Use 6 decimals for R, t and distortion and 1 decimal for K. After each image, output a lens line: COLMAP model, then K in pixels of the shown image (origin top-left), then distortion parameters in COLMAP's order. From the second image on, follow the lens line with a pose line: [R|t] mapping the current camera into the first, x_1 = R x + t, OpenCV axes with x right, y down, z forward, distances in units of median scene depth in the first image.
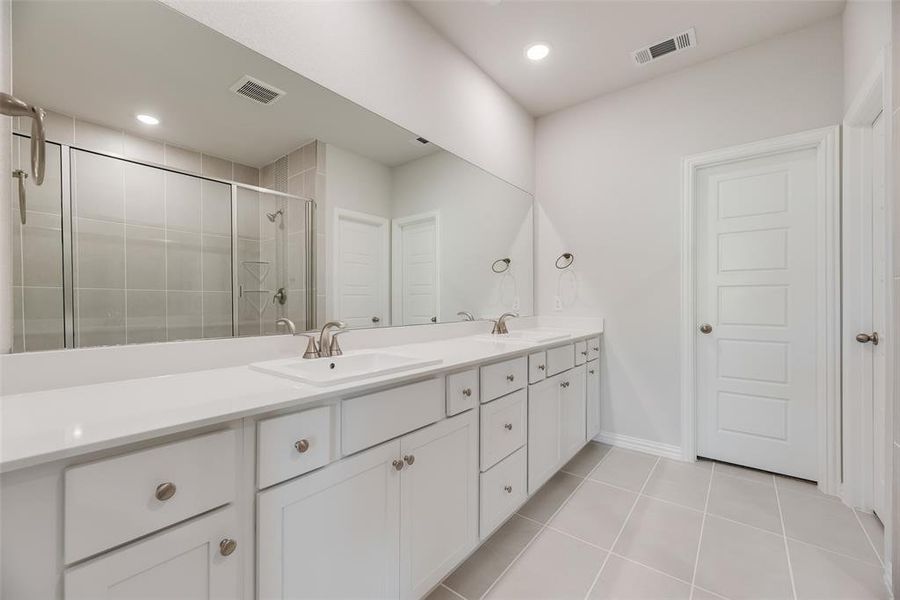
lens RADIAL K [[359.7, 0, 449.7], [0, 359.7, 302.6], [0, 0, 1]] dist [-0.001318, -0.000497]
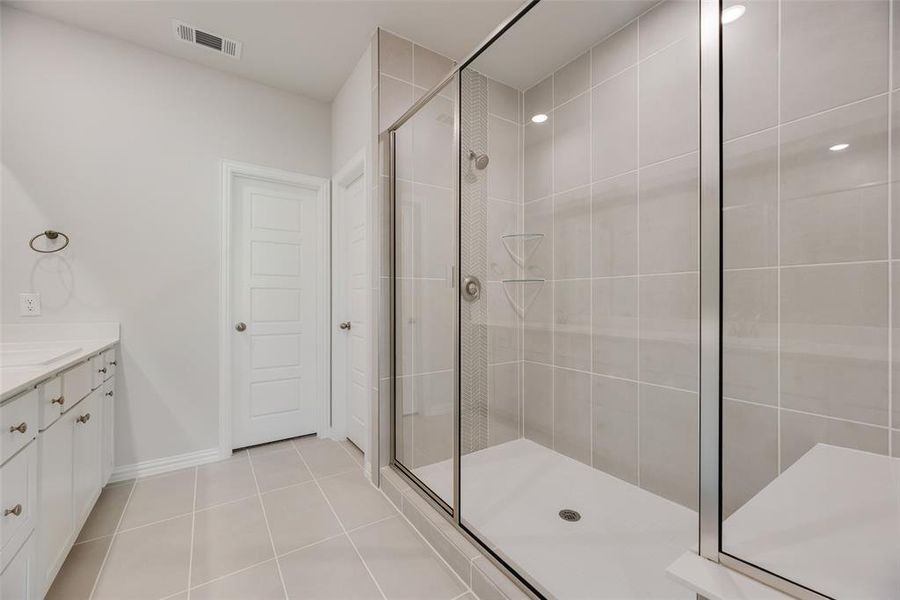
lens RADIAL K [[359.7, 0, 449.7], [0, 359.7, 302.6], [0, 0, 1]] dist [-0.001318, -0.000497]
pose [[0.294962, -0.000497, 0.955509, -0.127164], [0.002950, 0.999996, -0.000390, 0.001105], [-0.955505, 0.002934, 0.294962, 0.089652]]
